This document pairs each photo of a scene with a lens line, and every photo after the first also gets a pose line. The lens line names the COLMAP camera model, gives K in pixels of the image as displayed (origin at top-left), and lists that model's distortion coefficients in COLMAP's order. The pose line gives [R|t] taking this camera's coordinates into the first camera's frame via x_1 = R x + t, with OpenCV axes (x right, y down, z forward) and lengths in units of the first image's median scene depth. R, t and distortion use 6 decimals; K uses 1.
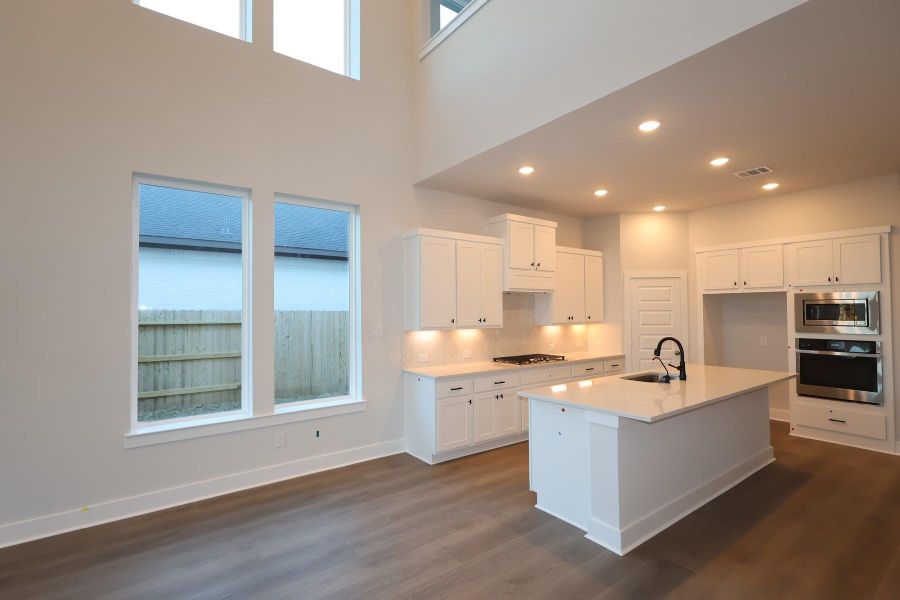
lens RADIAL K [[420.5, 0, 450.0], [0, 420.5, 300.0], [0, 0, 1]] dist [0.000702, -0.000172]
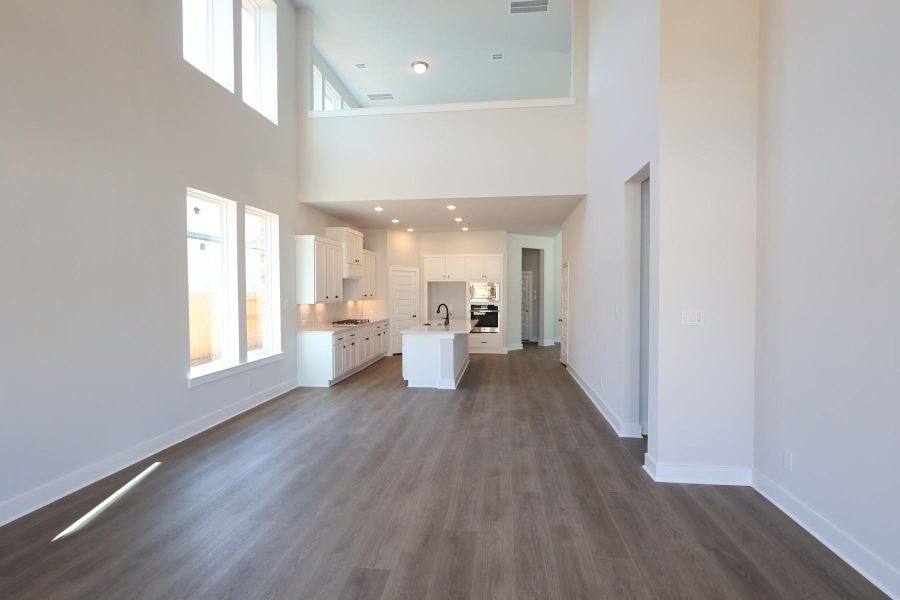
lens RADIAL K [[440.5, 0, 452.0], [0, 440.5, 301.0], [0, 0, 1]] dist [0.000175, 0.000300]
pose [[0.686893, -0.013651, 0.726631, -0.766624], [-0.021147, 0.999025, 0.038759, -0.006915], [-0.726451, -0.041990, 0.685934, -0.387875]]
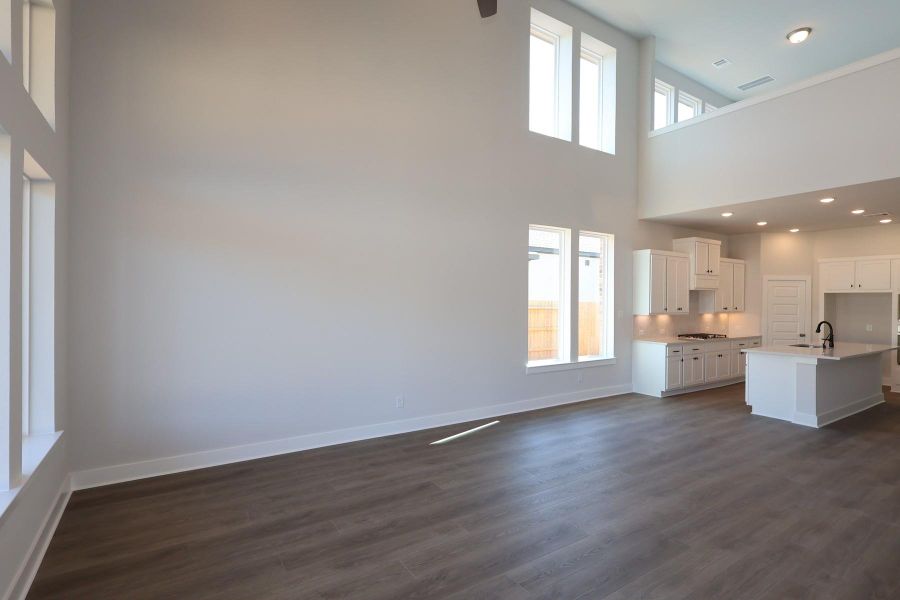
lens RADIAL K [[440.5, 0, 452.0], [0, 440.5, 301.0], [0, 0, 1]] dist [0.000175, 0.000300]
pose [[0.998242, 0.015577, -0.057193, -0.621101], [-0.013849, 0.999439, 0.030486, -0.016108], [0.057636, -0.029640, 0.997898, -0.596161]]
